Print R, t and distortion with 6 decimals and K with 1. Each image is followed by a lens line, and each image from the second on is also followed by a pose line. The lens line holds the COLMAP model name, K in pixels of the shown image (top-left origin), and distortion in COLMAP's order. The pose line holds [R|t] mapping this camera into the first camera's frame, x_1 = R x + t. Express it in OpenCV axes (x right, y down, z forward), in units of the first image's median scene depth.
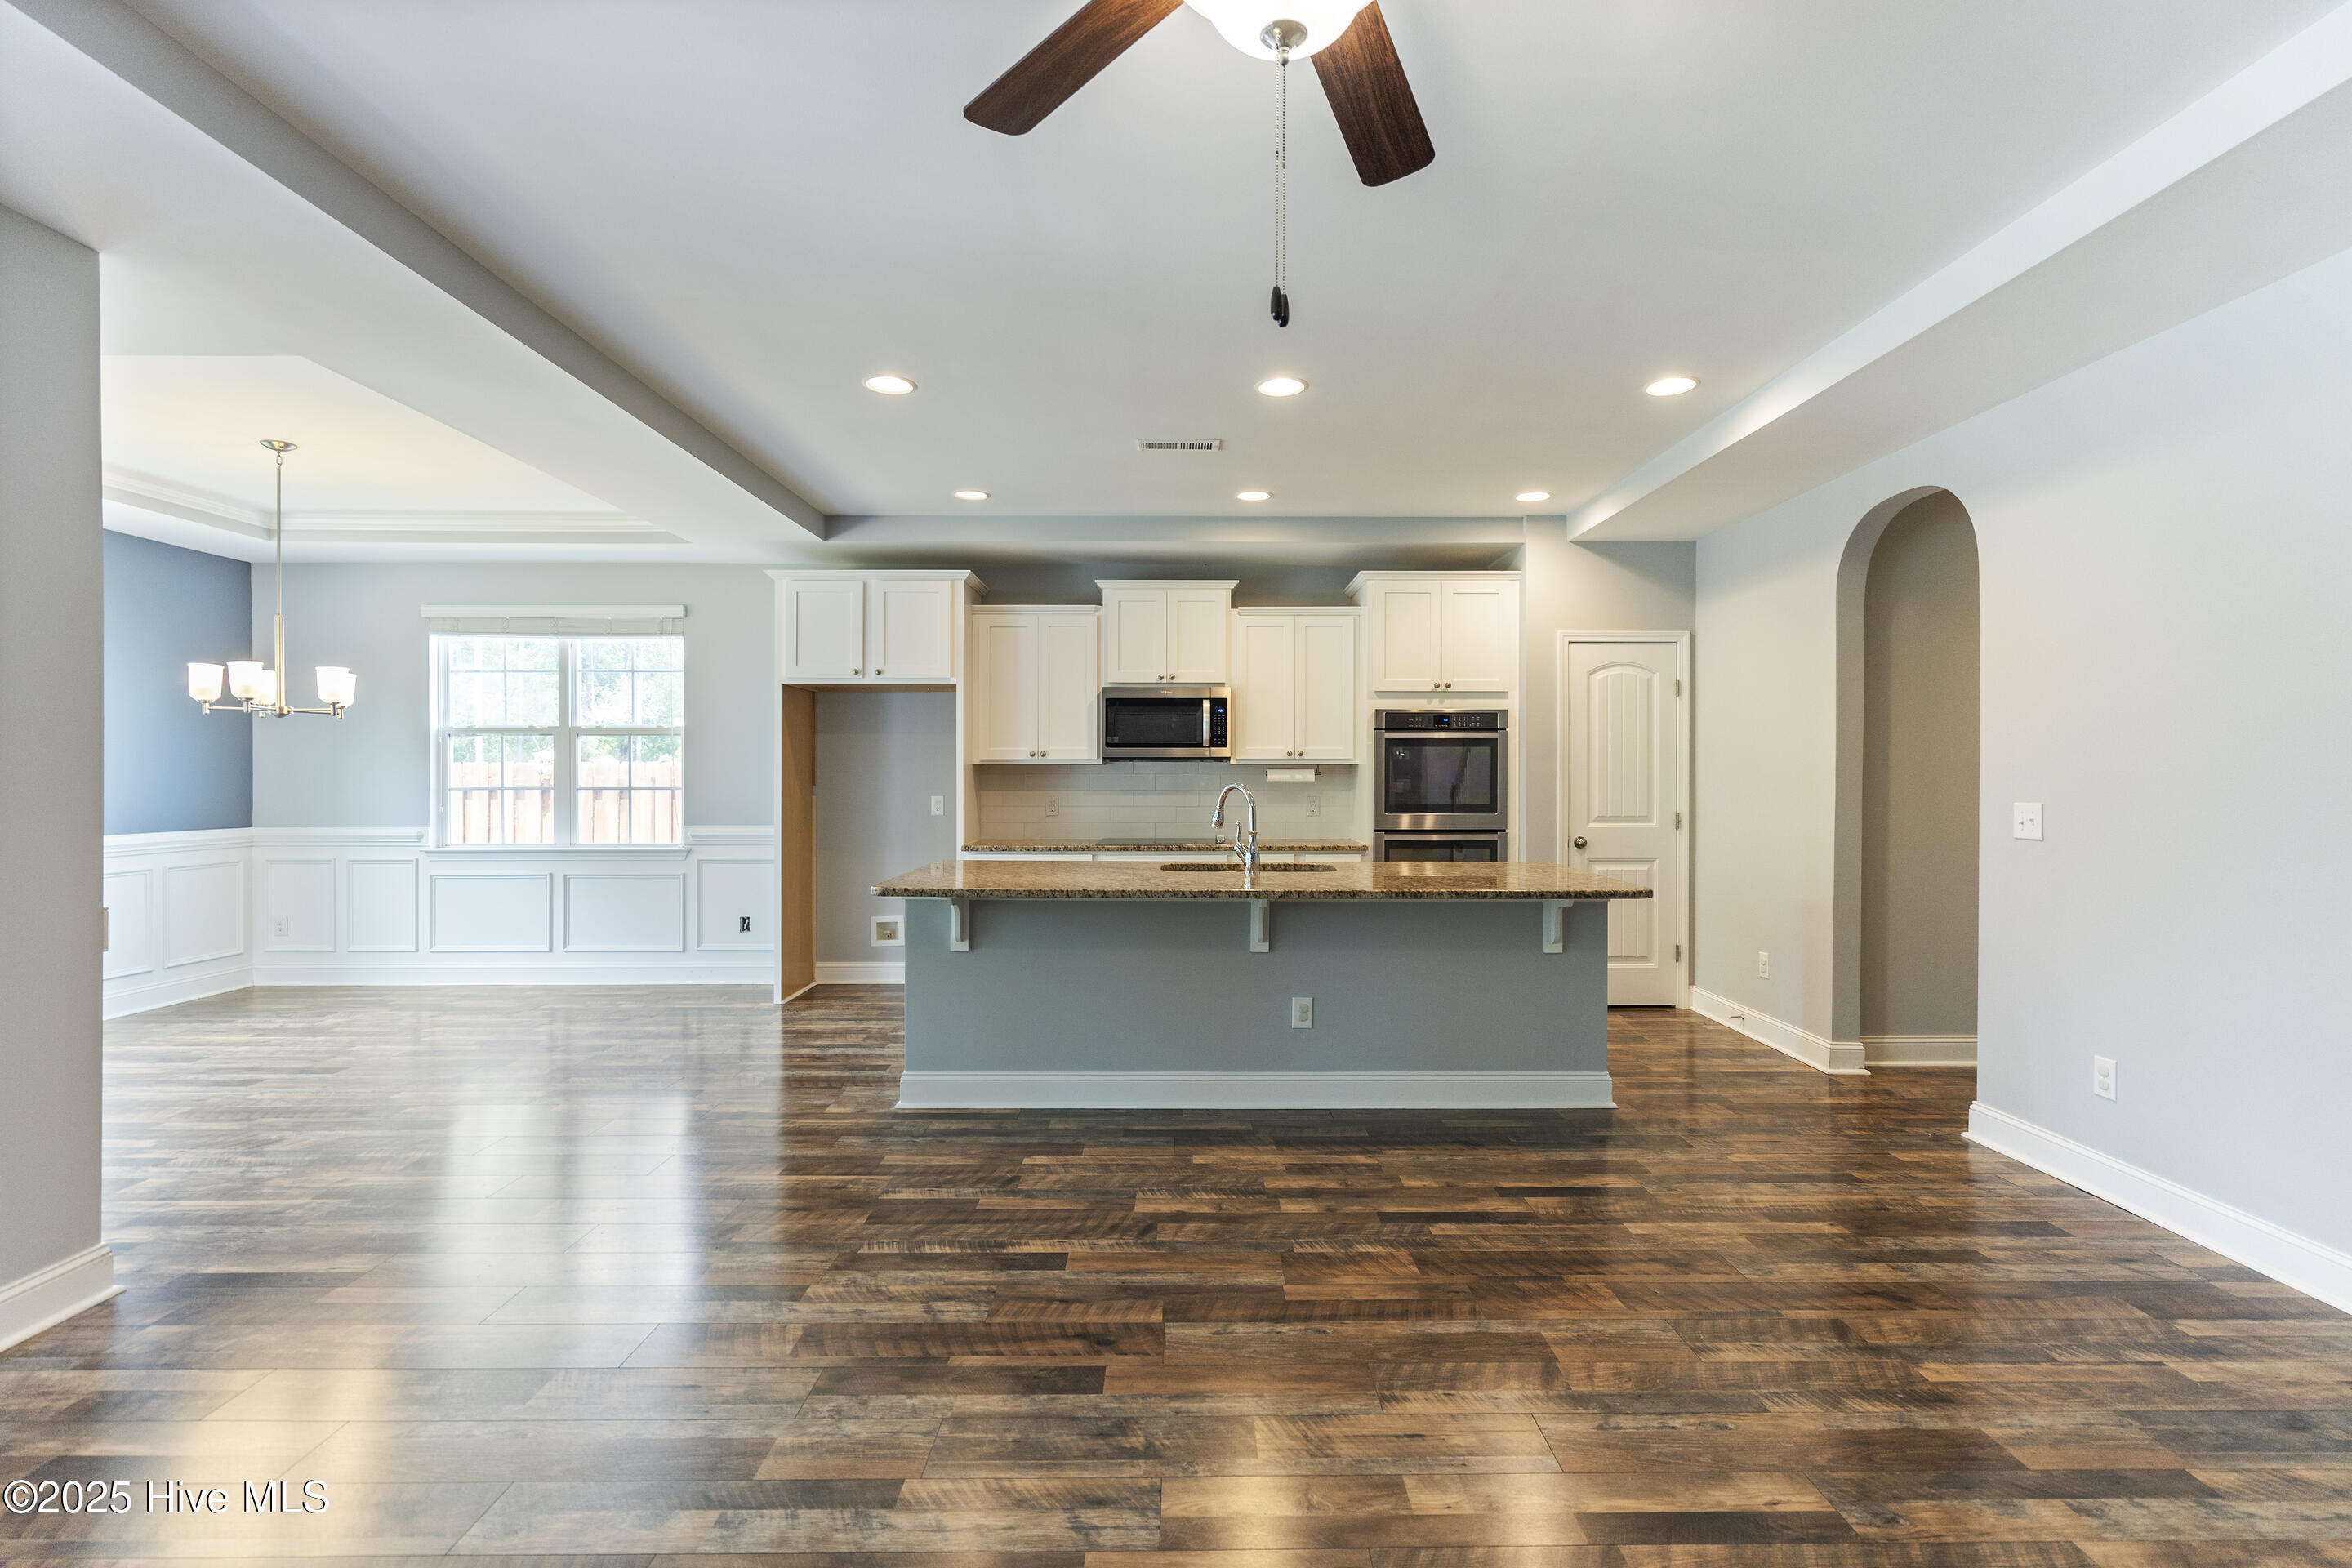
lens RADIAL K [[1090.8, 0, 1184.1], [0, 1090.8, 779.7], [0, 0, 1]] dist [-0.004256, 0.000963]
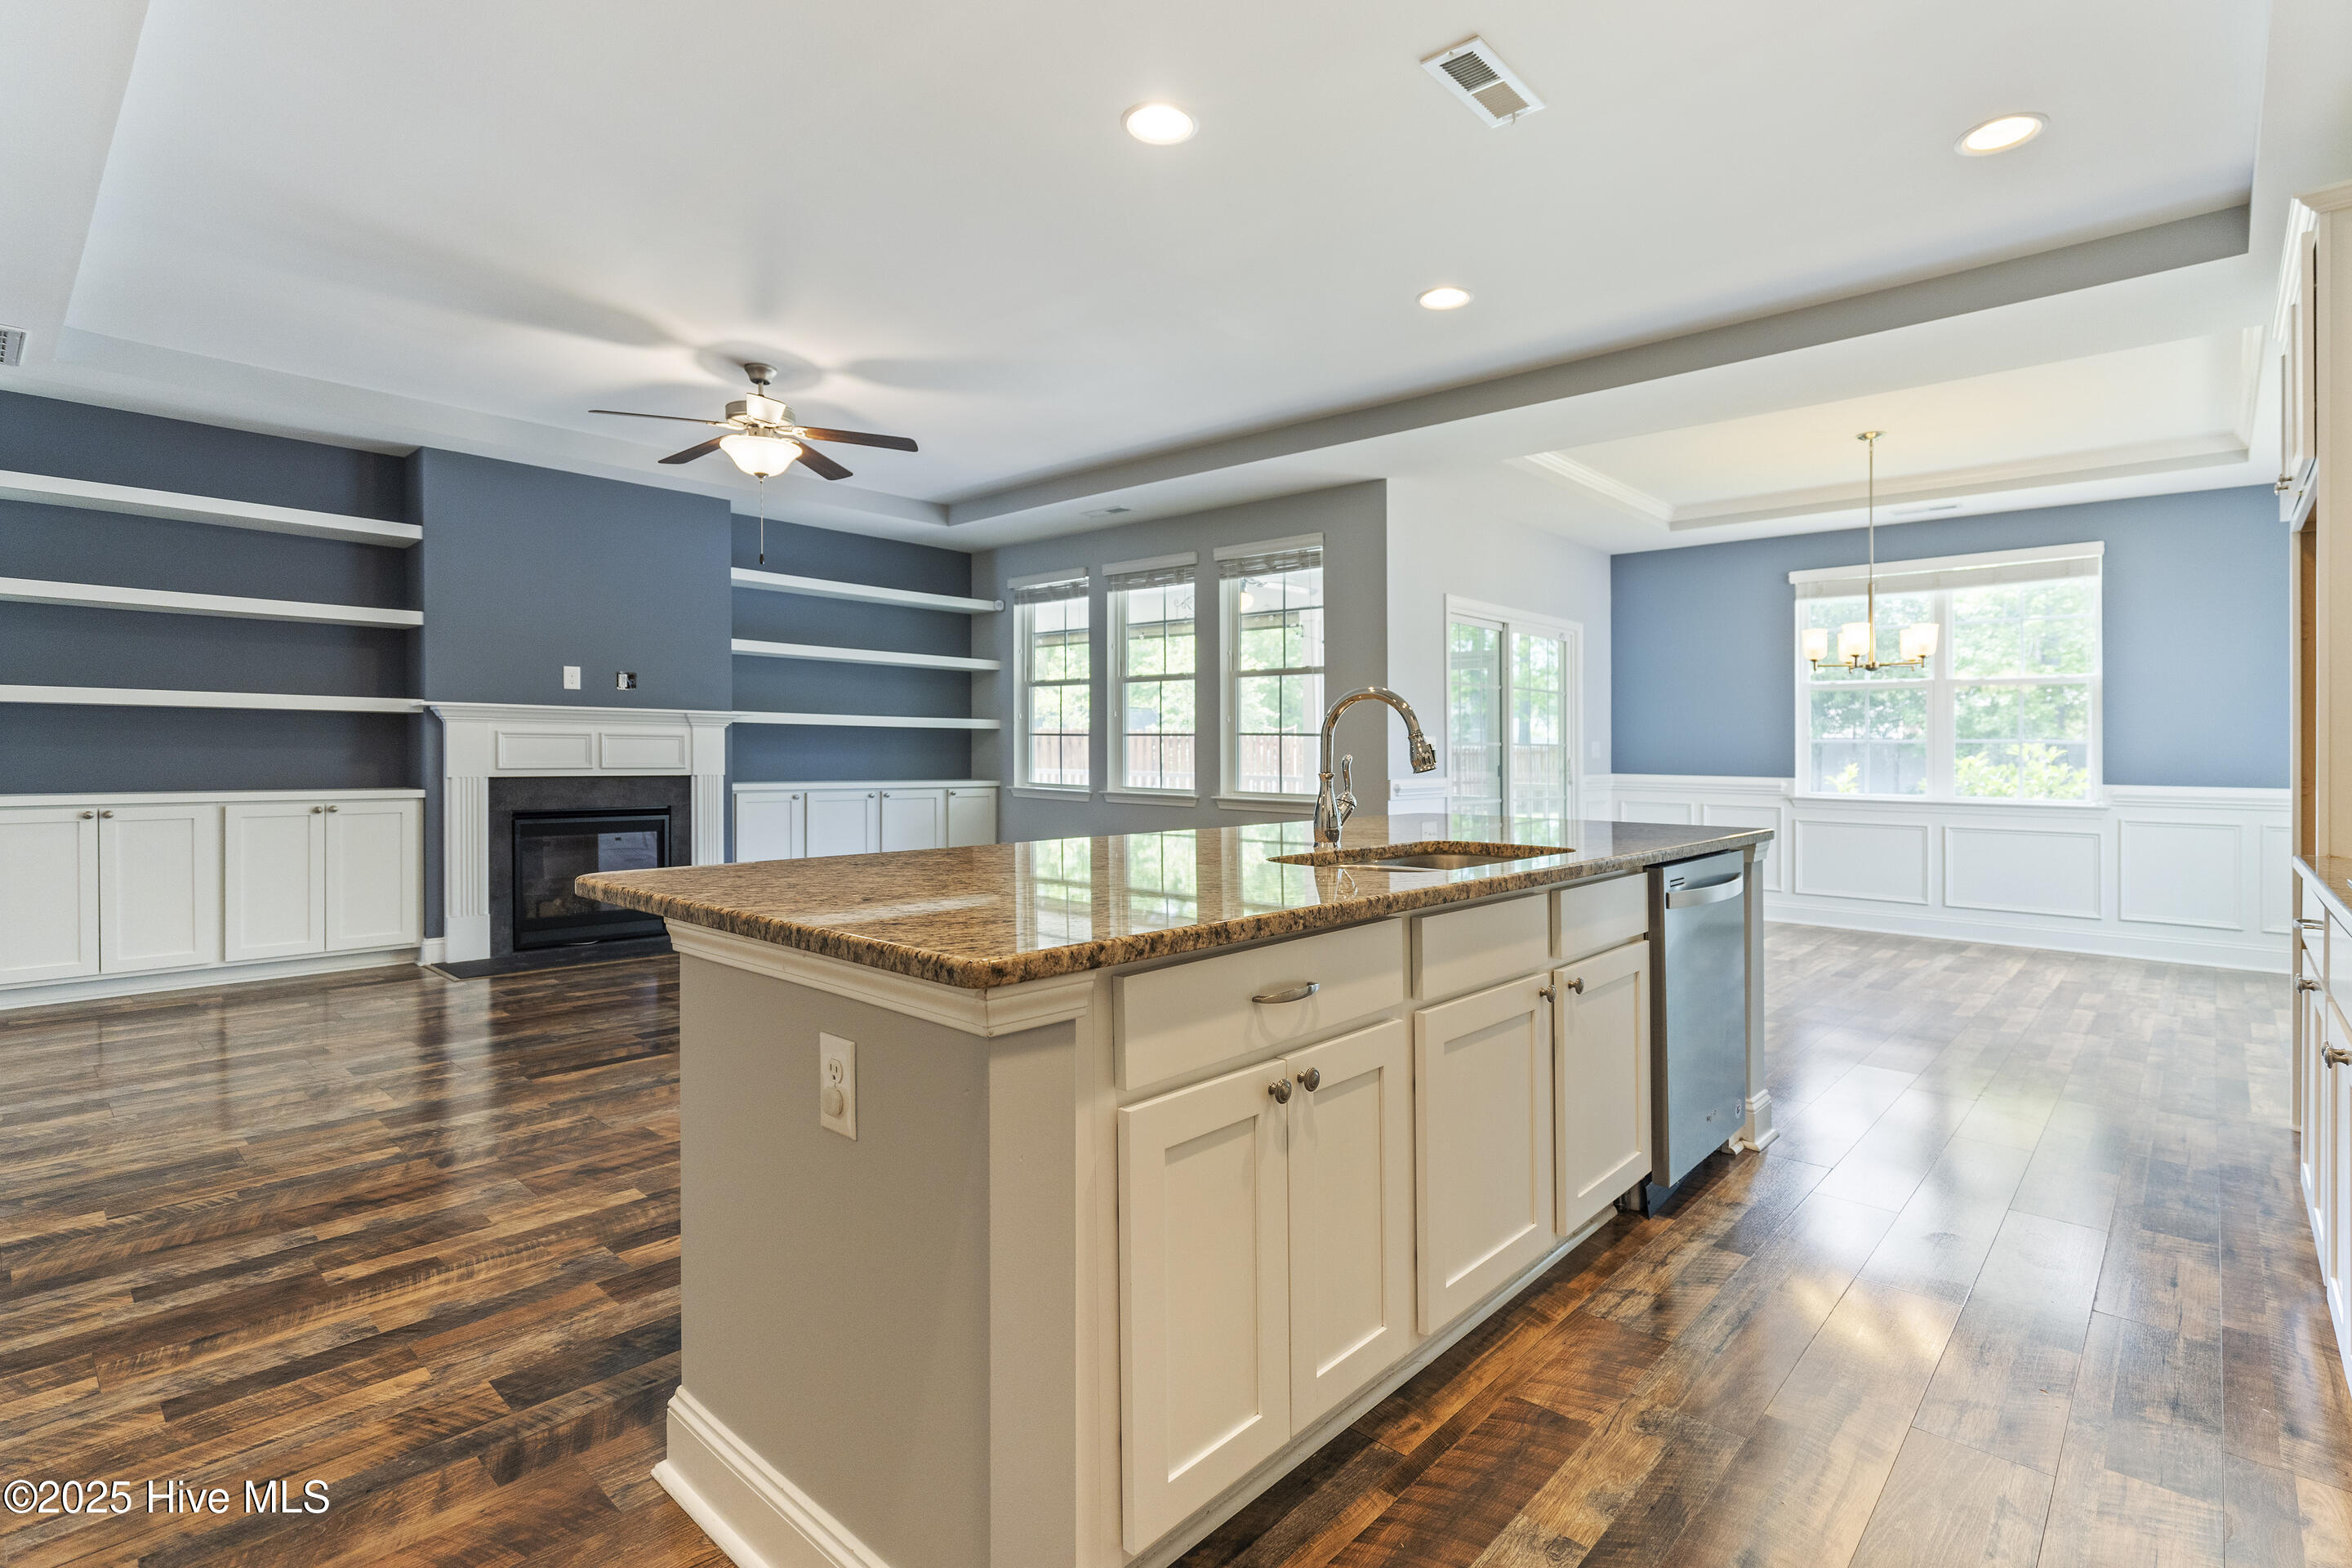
lens RADIAL K [[1094.5, 0, 1228.2], [0, 1094.5, 778.0], [0, 0, 1]] dist [-0.000111, -0.000424]
pose [[-0.650383, 0.013787, -0.759482, 0.501662], [-0.013308, 0.999475, 0.029539, 0.031190], [0.759490, 0.029319, -0.649858, 1.262669]]
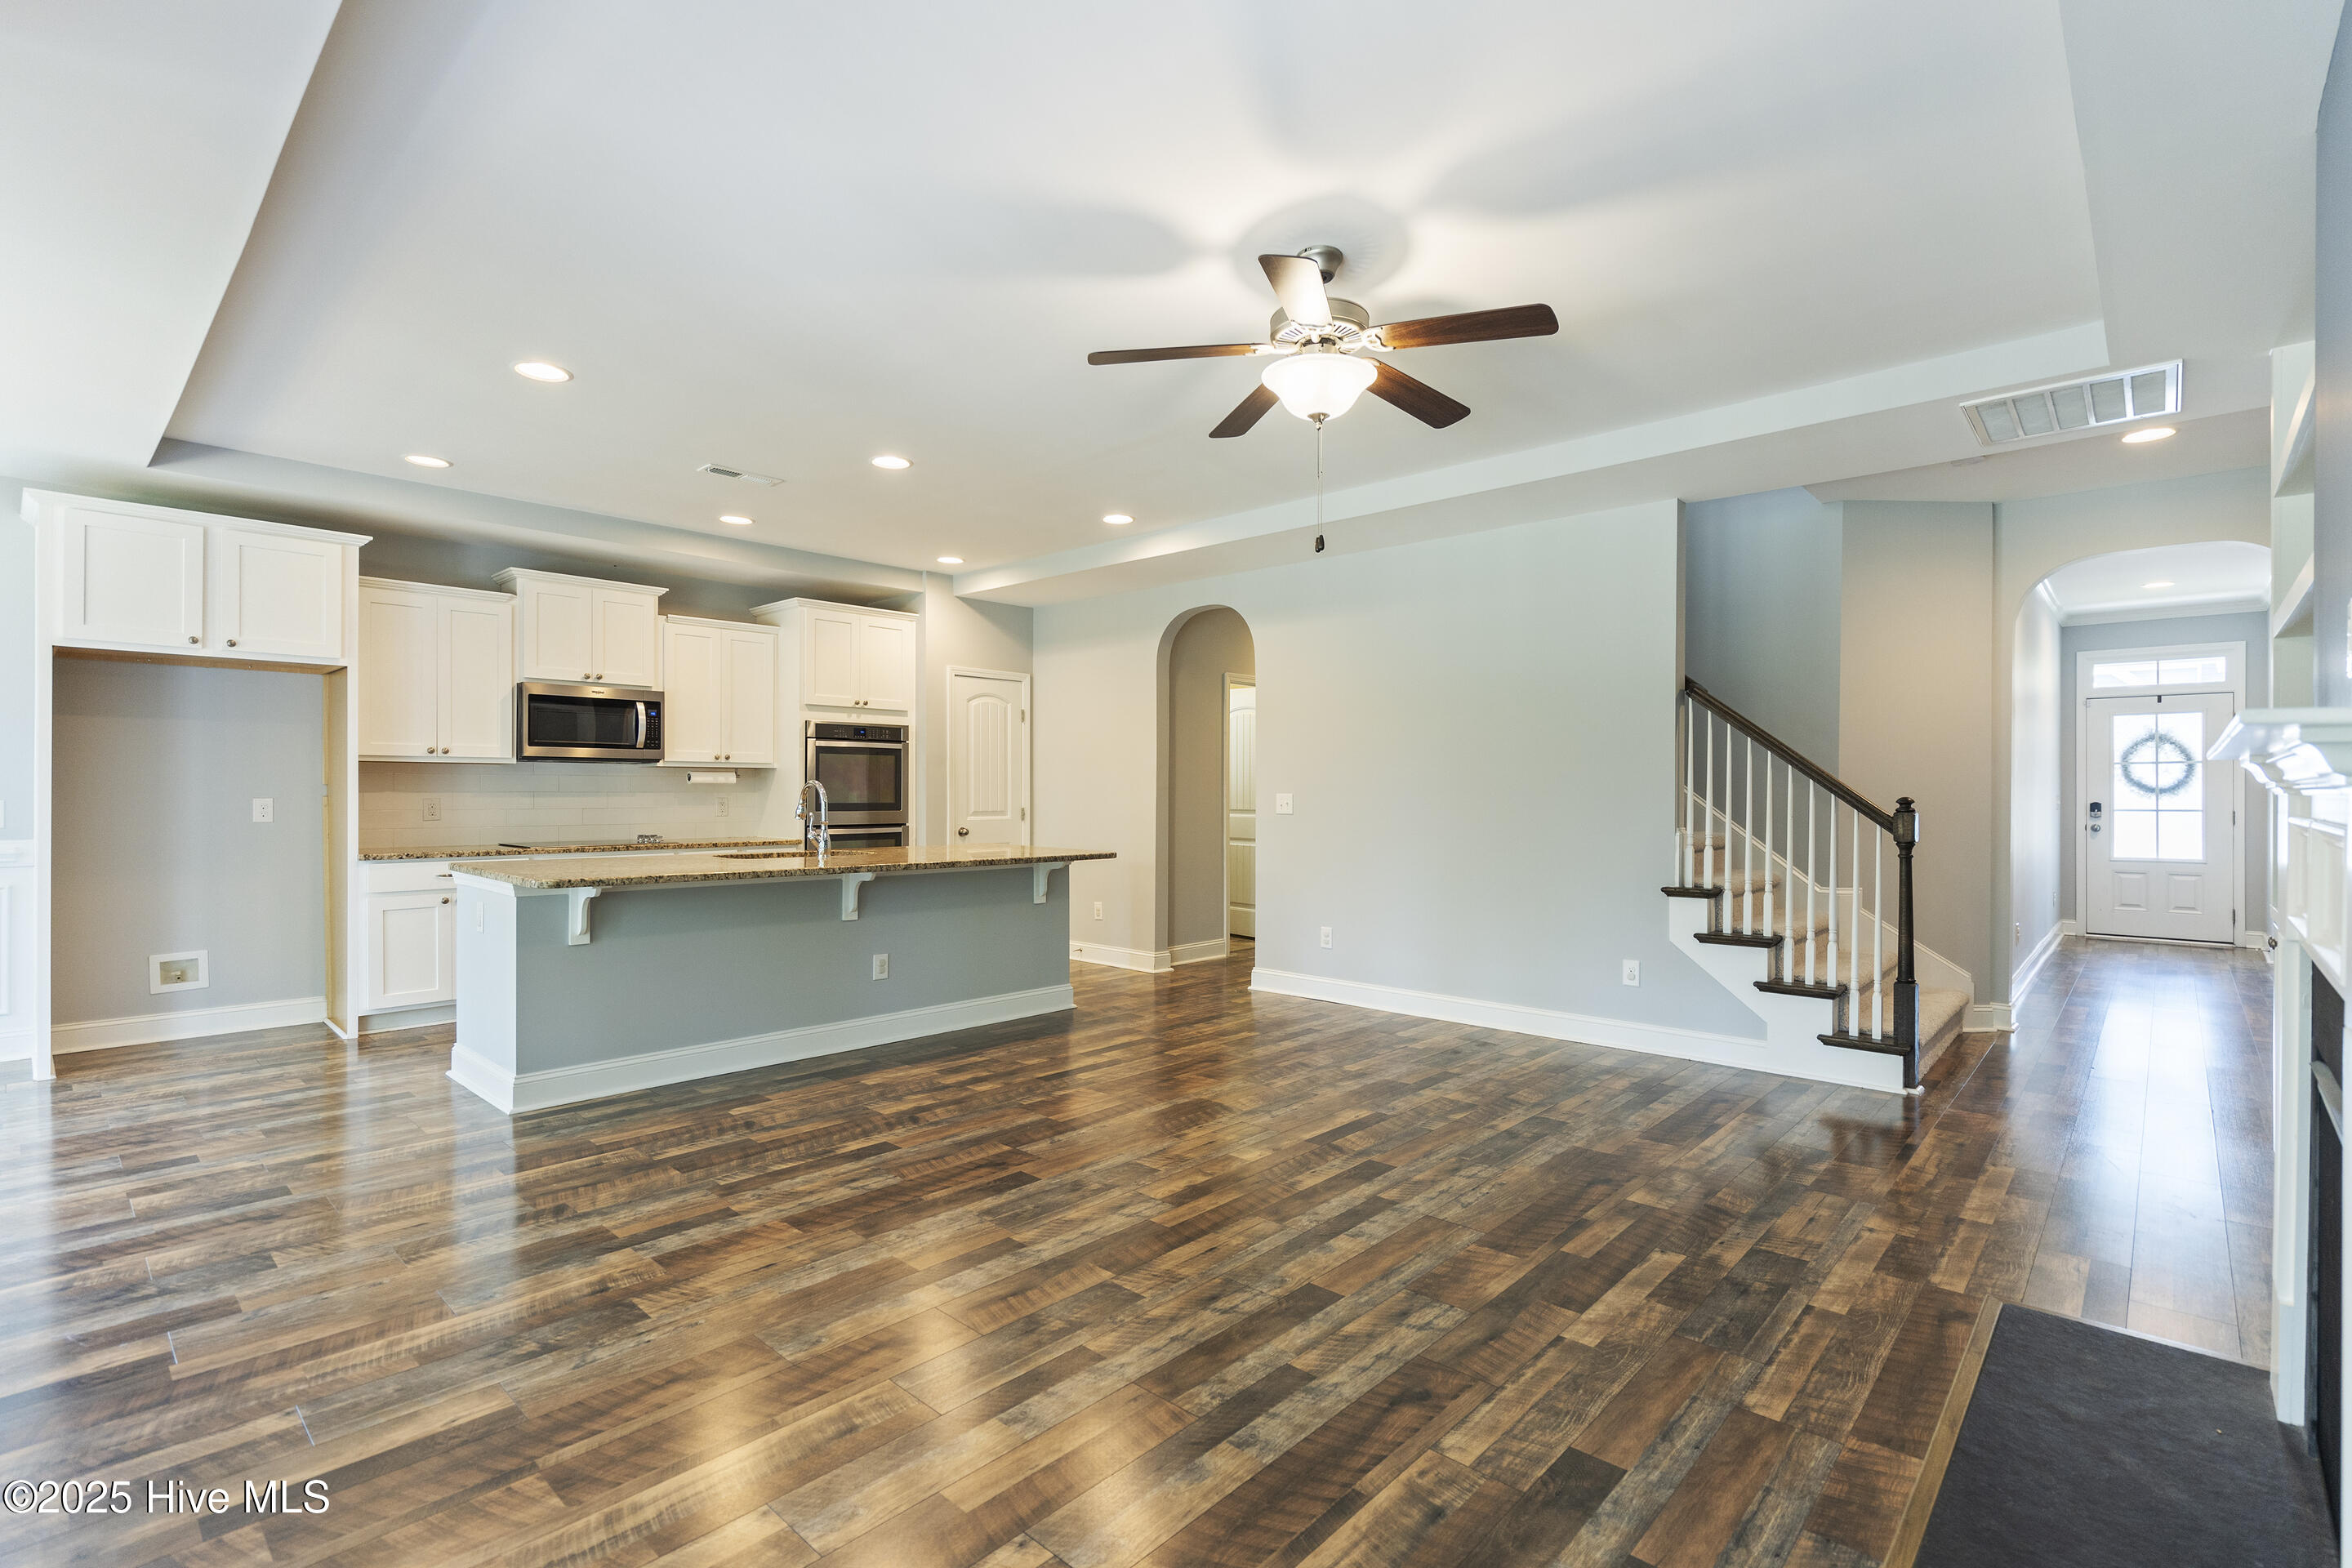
lens RADIAL K [[1082.0, 0, 1186.0], [0, 1082.0, 792.0], [0, 0, 1]] dist [-0.004765, 0.000719]
pose [[0.682420, 0.001990, 0.730957, -0.495969], [-0.000355, 0.999997, -0.002391, 0.017169], [-0.730960, 0.001372, 0.682419, -0.076670]]
